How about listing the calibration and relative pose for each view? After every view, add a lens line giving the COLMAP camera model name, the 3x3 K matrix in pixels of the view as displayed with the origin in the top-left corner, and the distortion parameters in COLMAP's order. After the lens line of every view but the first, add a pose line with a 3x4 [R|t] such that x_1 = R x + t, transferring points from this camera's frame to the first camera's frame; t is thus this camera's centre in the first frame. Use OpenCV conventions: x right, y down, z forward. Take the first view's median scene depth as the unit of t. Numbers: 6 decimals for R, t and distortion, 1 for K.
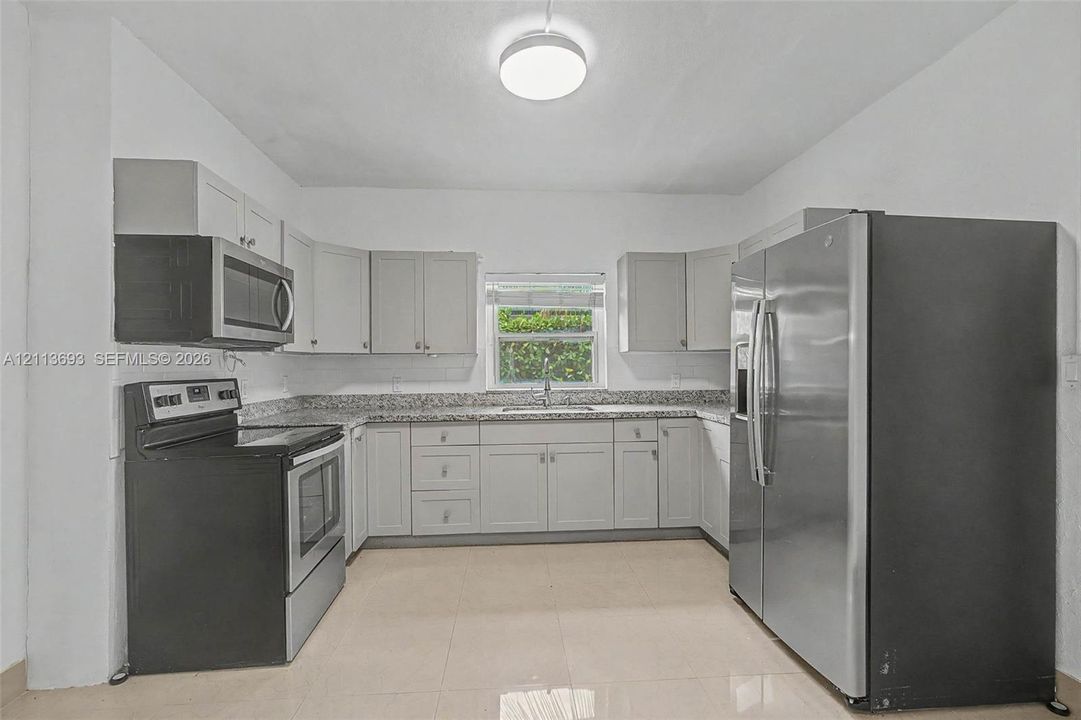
lens RADIAL K [[495.5, 0, 552.3], [0, 495.5, 364.4], [0, 0, 1]] dist [-0.000142, -0.000633]
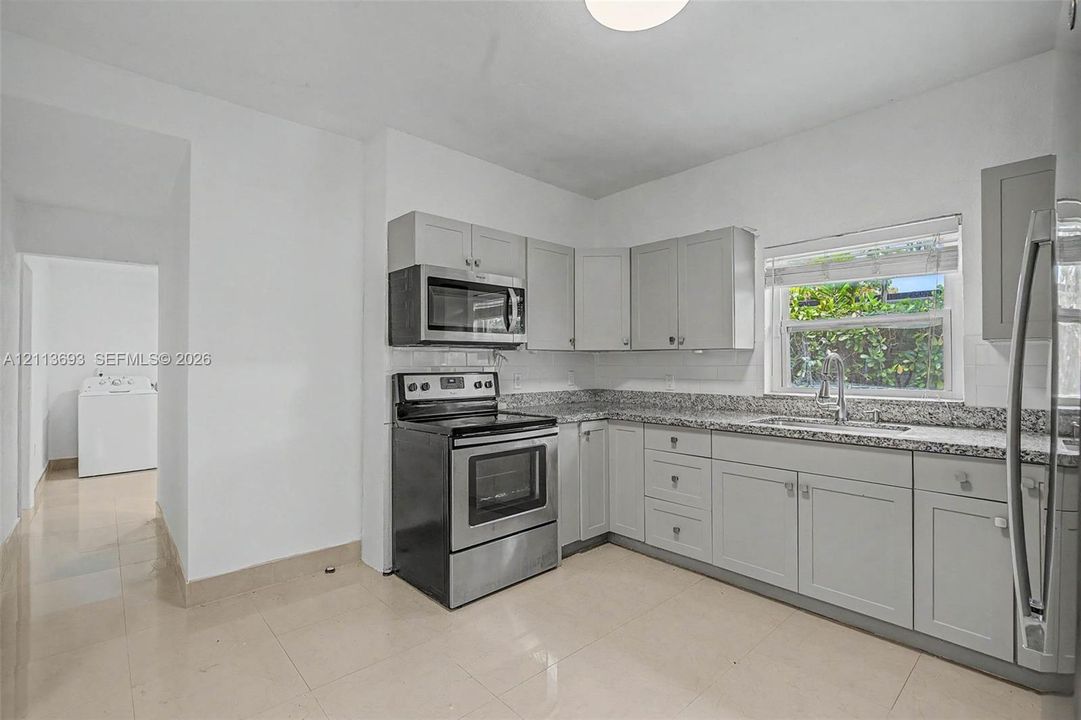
lens RADIAL K [[495.5, 0, 547.7], [0, 495.5, 358.9], [0, 0, 1]] dist [-0.000142, -0.000633]
pose [[0.613798, -0.000563, -0.789463, 0.328610], [-0.002113, 0.999995, -0.002356, -0.001717], [0.789460, 0.003114, 0.613794, 0.262087]]
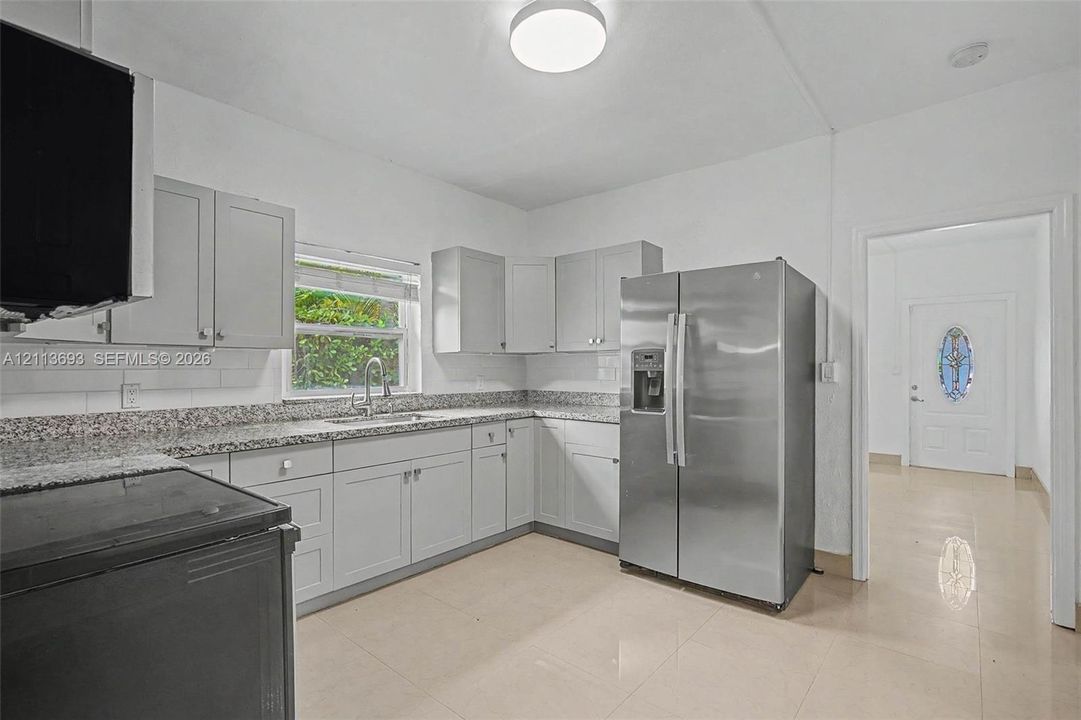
lens RADIAL K [[495.5, 0, 556.3], [0, 495.5, 364.6], [0, 0, 1]] dist [-0.000142, -0.000633]
pose [[0.701592, 0.010737, 0.712498, -0.426136], [-0.006557, 0.999941, -0.008613, 0.004874], [-0.712548, 0.001371, 0.701622, 0.231539]]
